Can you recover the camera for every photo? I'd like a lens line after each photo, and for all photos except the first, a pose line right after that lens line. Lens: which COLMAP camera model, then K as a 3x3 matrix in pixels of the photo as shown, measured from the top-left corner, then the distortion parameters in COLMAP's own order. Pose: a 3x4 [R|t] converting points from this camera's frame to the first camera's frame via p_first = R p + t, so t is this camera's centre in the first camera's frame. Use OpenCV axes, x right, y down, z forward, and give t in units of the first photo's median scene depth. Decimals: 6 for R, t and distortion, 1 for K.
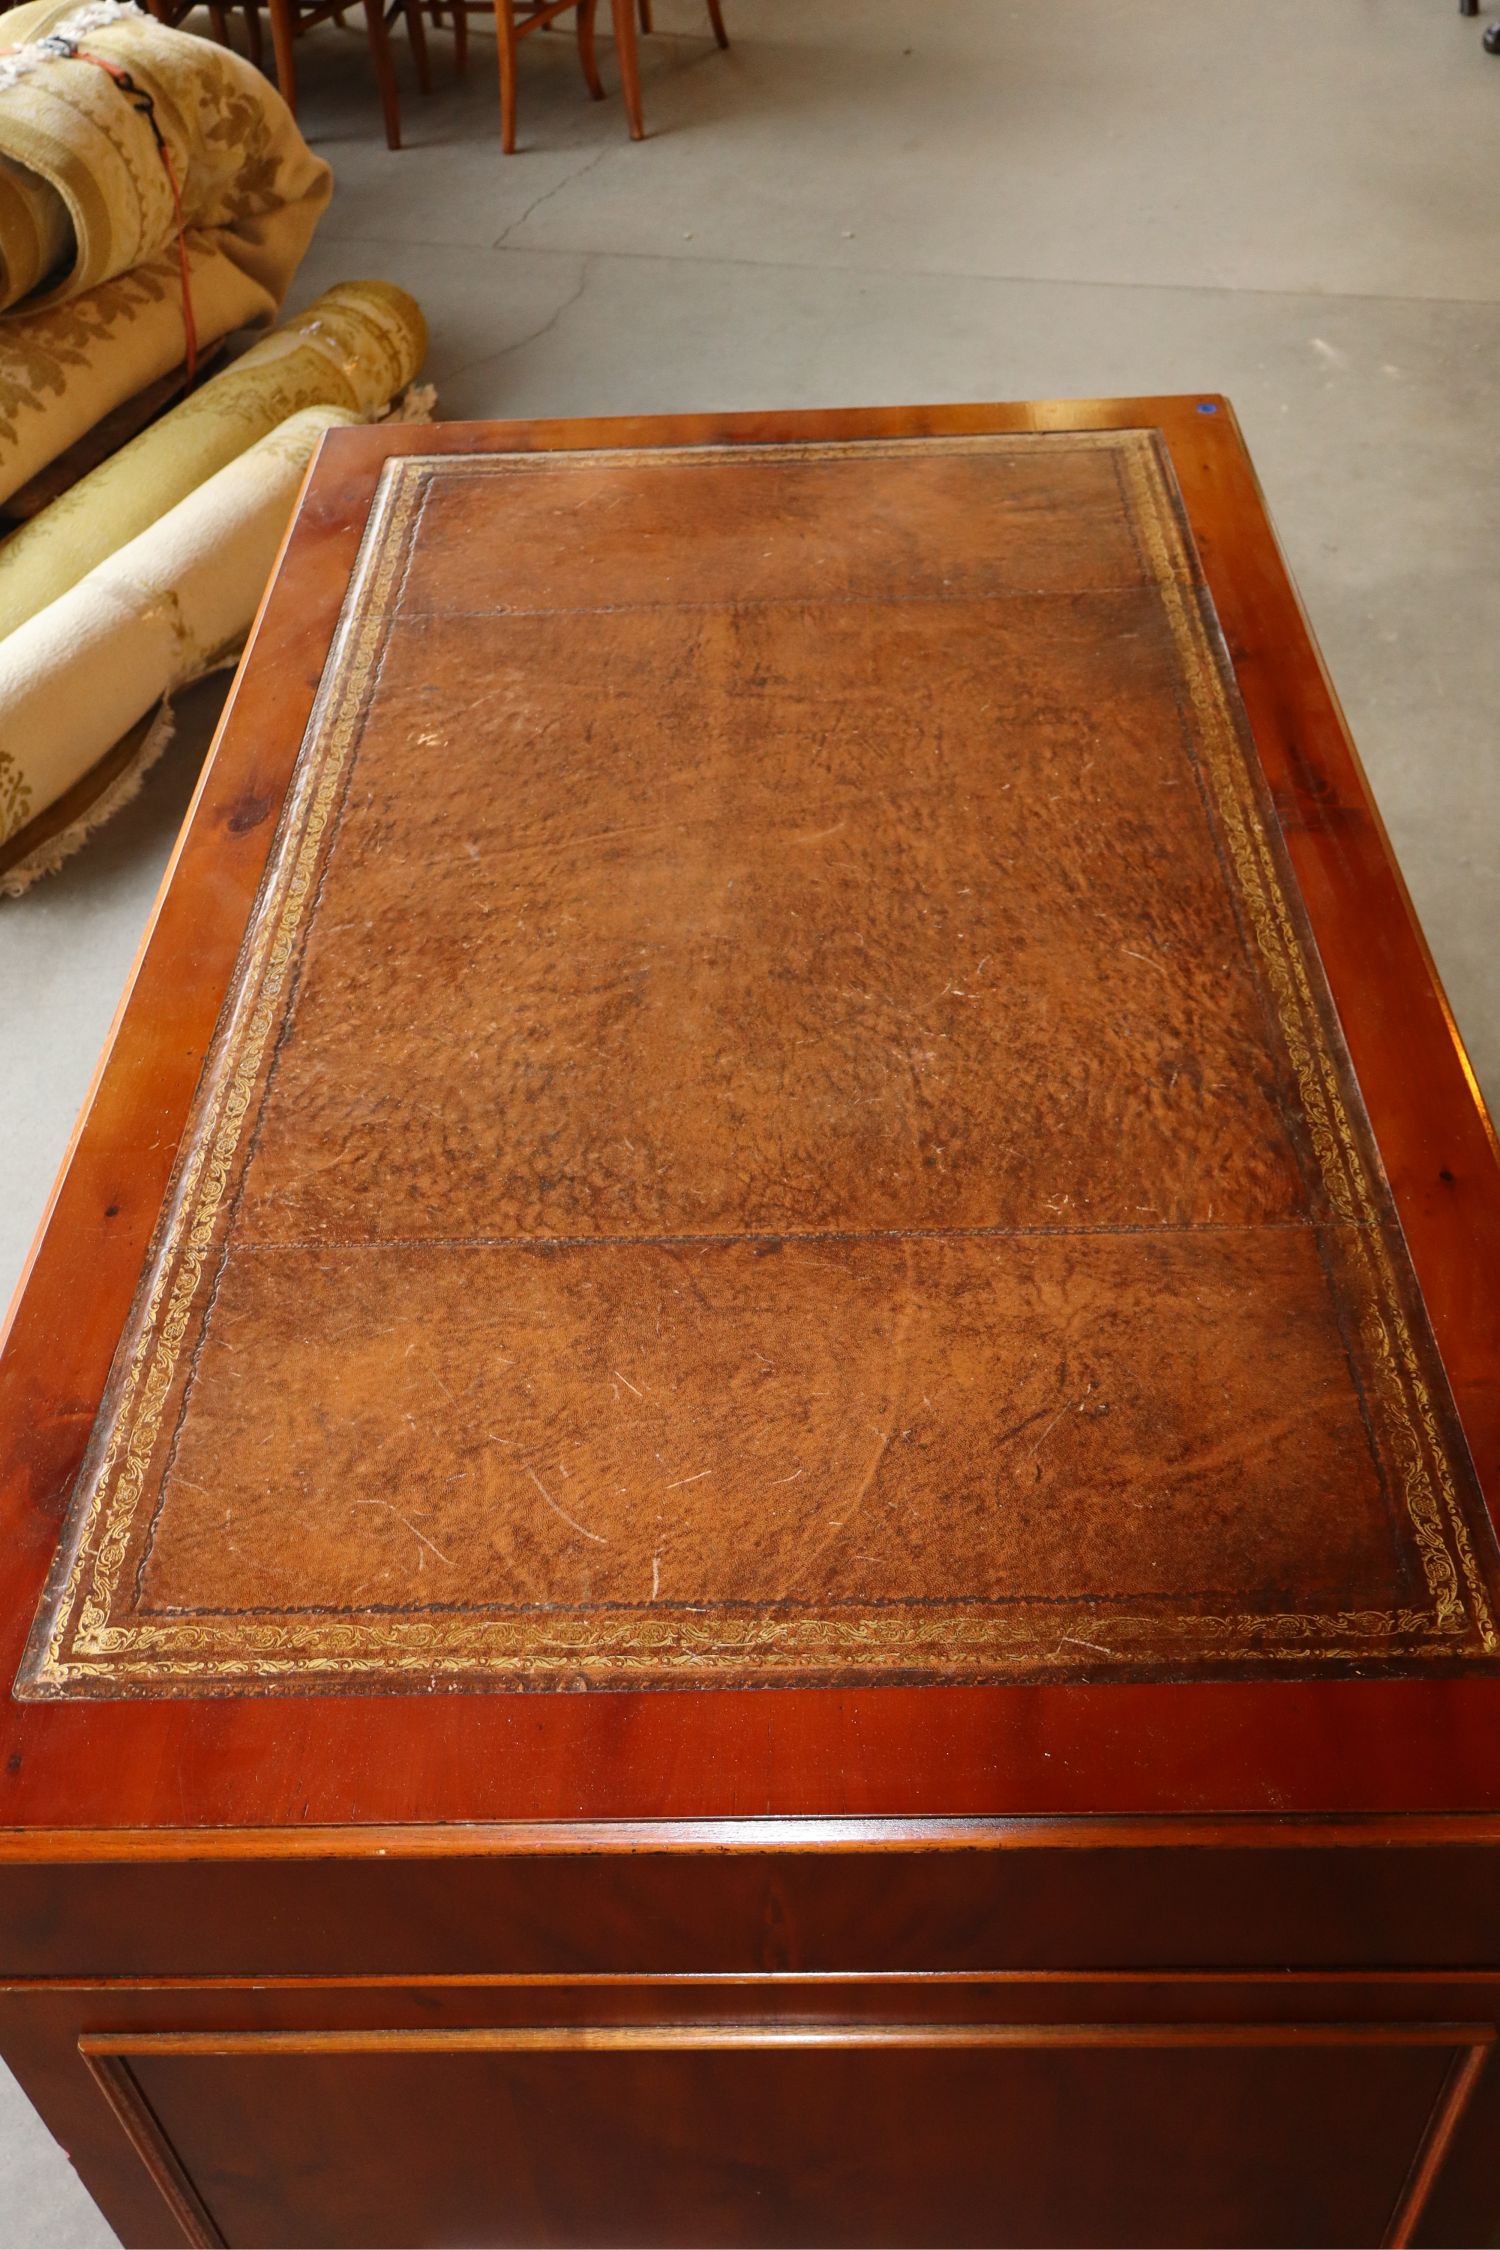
lens RADIAL K [[2145.8, 0, 739.7], [0, 2145.8, 1131.3], [0, 0, 1]] dist [0.012615, 0.006114]
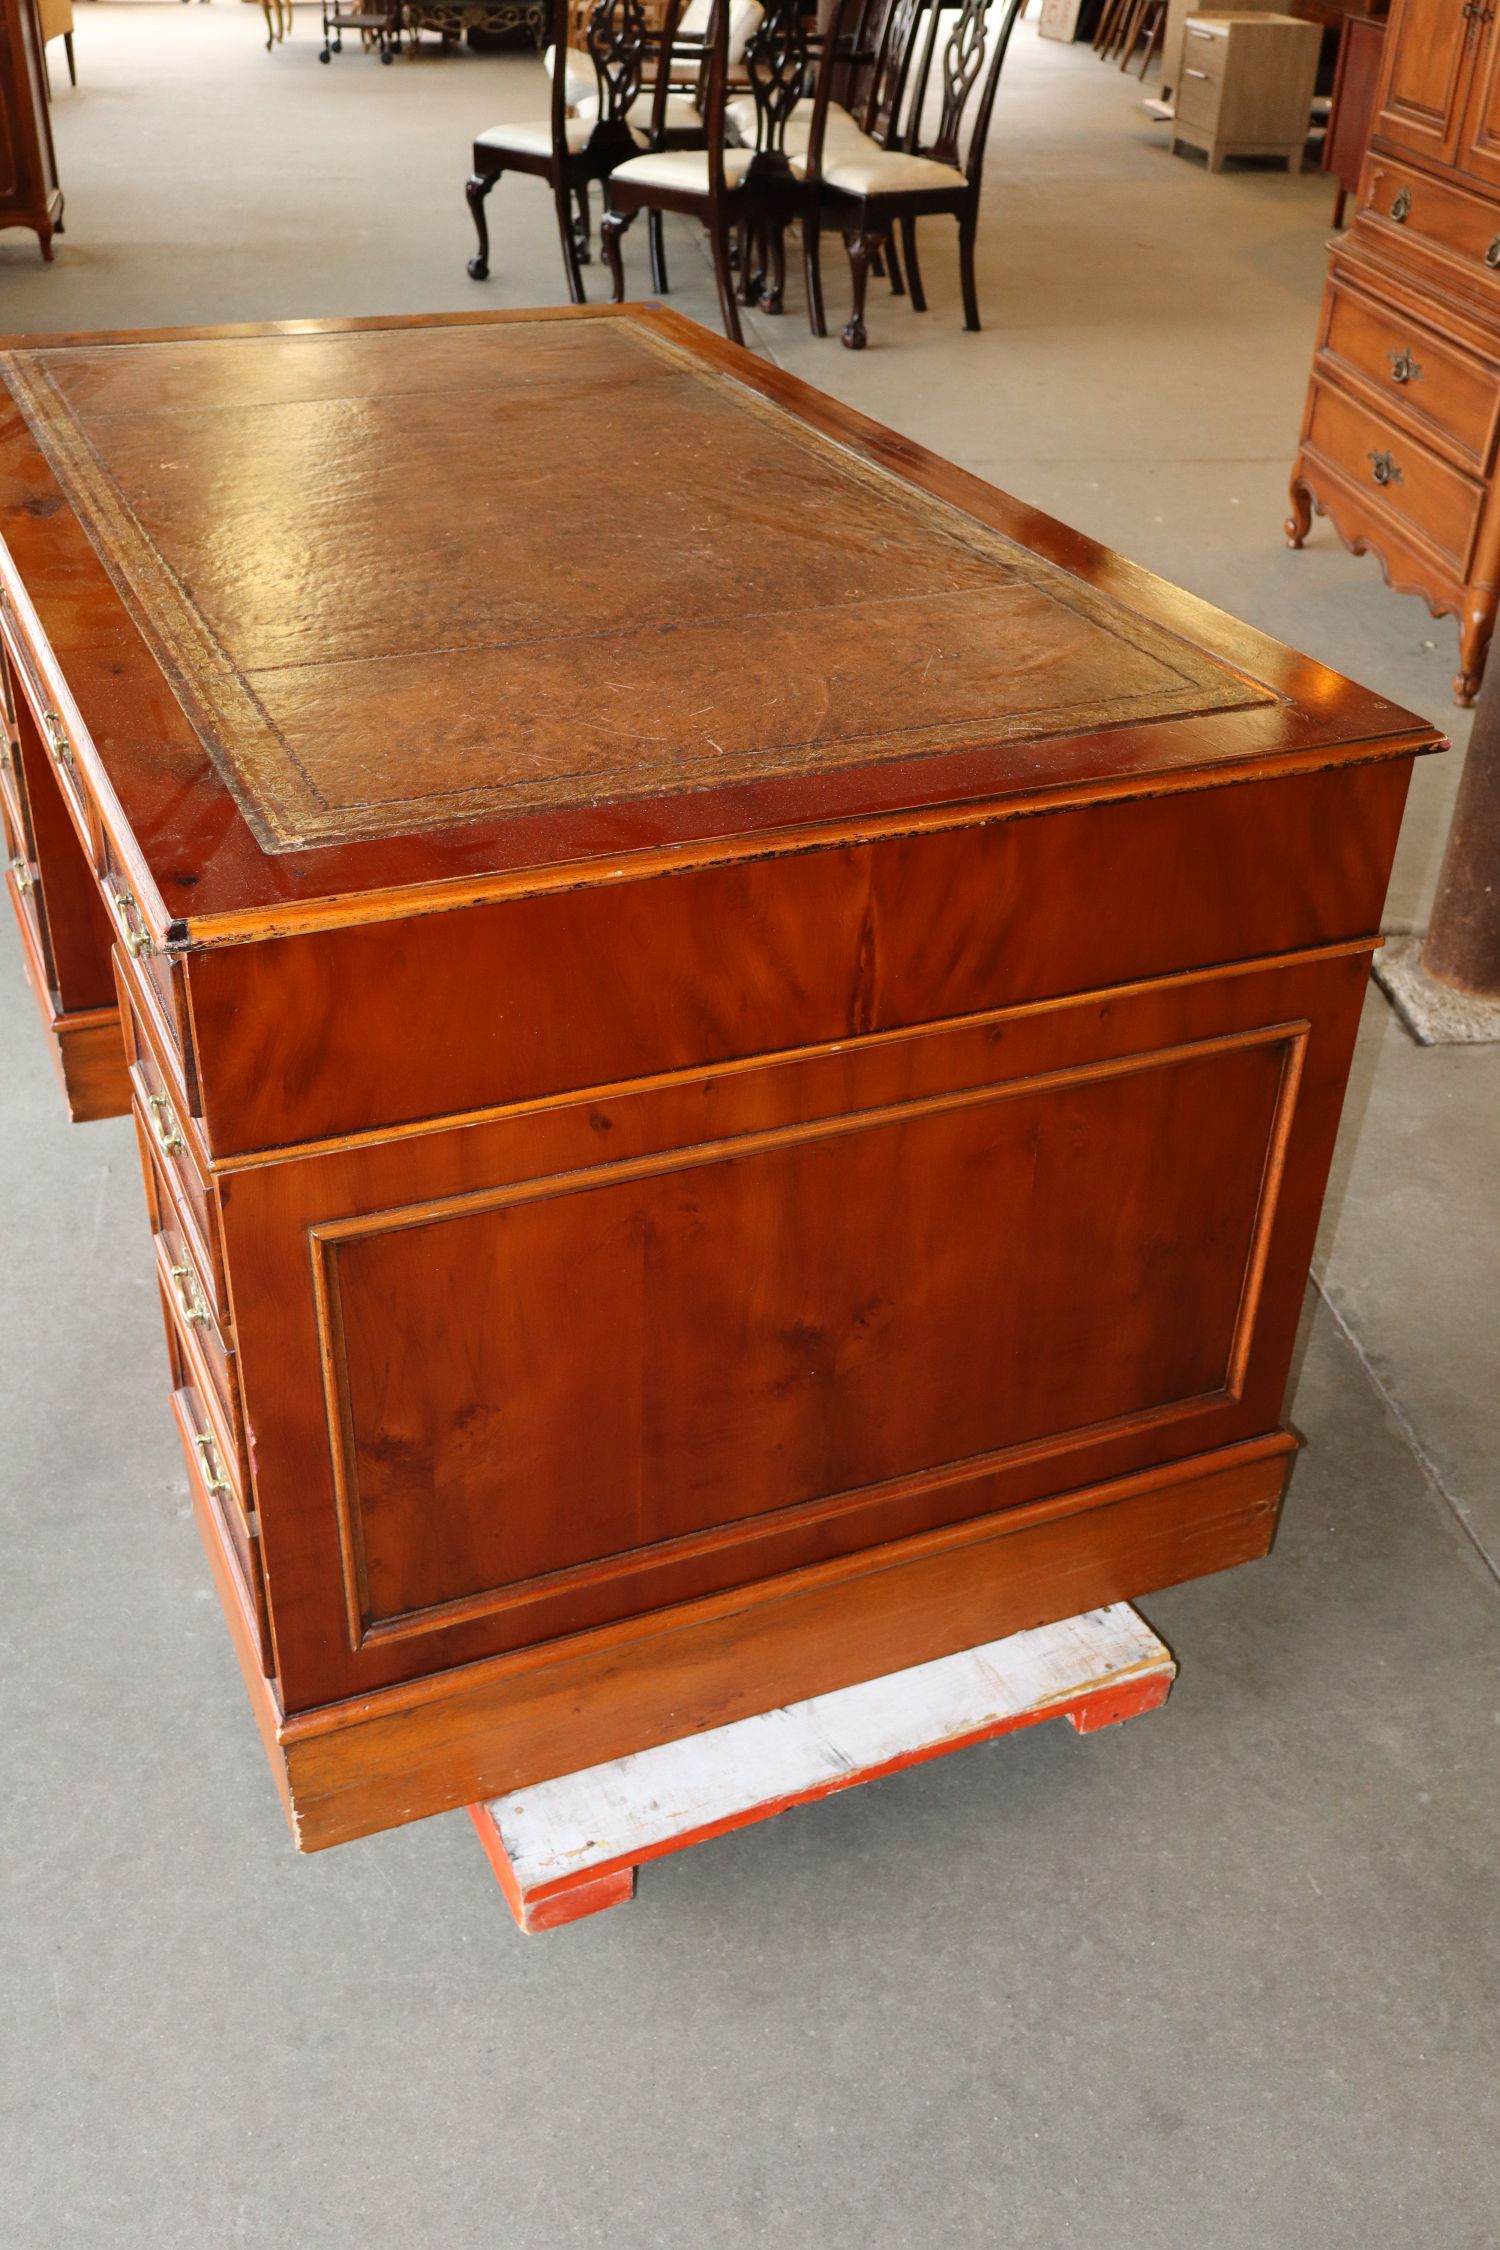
lens RADIAL K [[2145.8, 0, 739.7], [0, 2145.8, 1131.3], [0, 0, 1]] dist [0.012615, 0.006114]
pose [[0.912479, -0.154469, 0.378843, -0.359727], [0.221130, 0.965284, -0.139028, 0.398959], [-0.344216, 0.210633, 0.914959, -0.103619]]
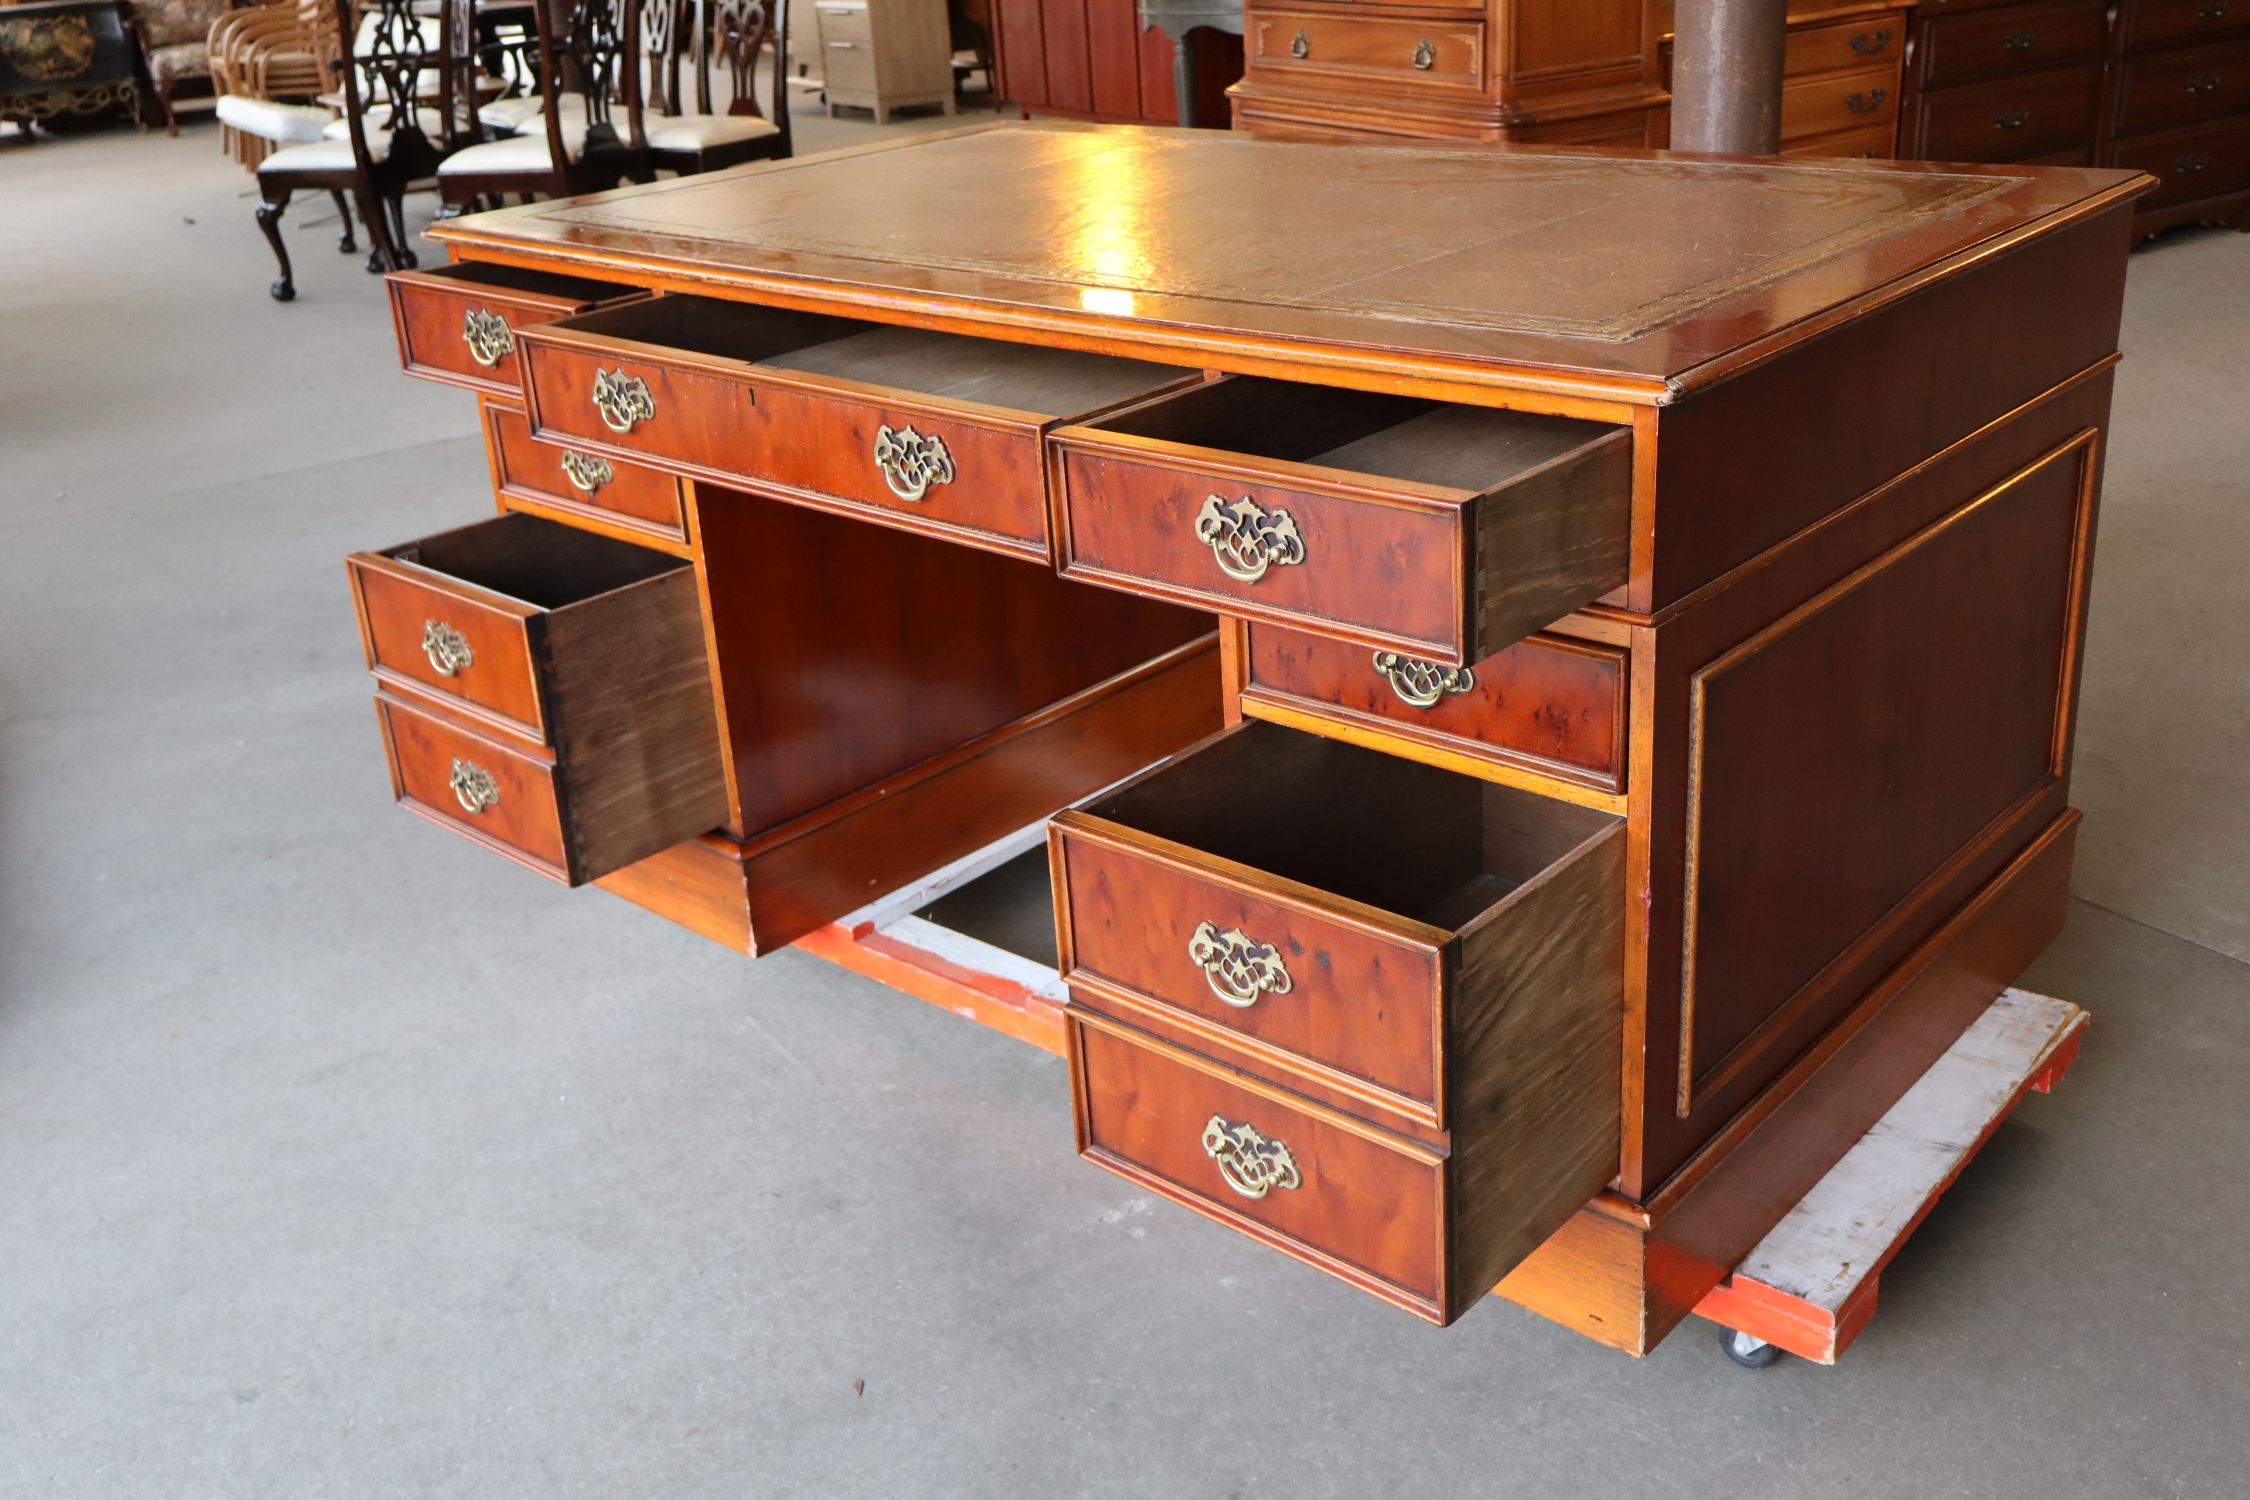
lens RADIAL K [[2145.8, 0, 1125.0], [0, 2145.8, 750.0], [0, 0, 1]] dist [0.012615, 0.006114]
pose [[0.662110, -0.288424, 0.691680, -0.992558], [0.529704, 0.833012, -0.159701, 0.330480], [-0.530116, 0.472126, 0.704325, 0.197448]]
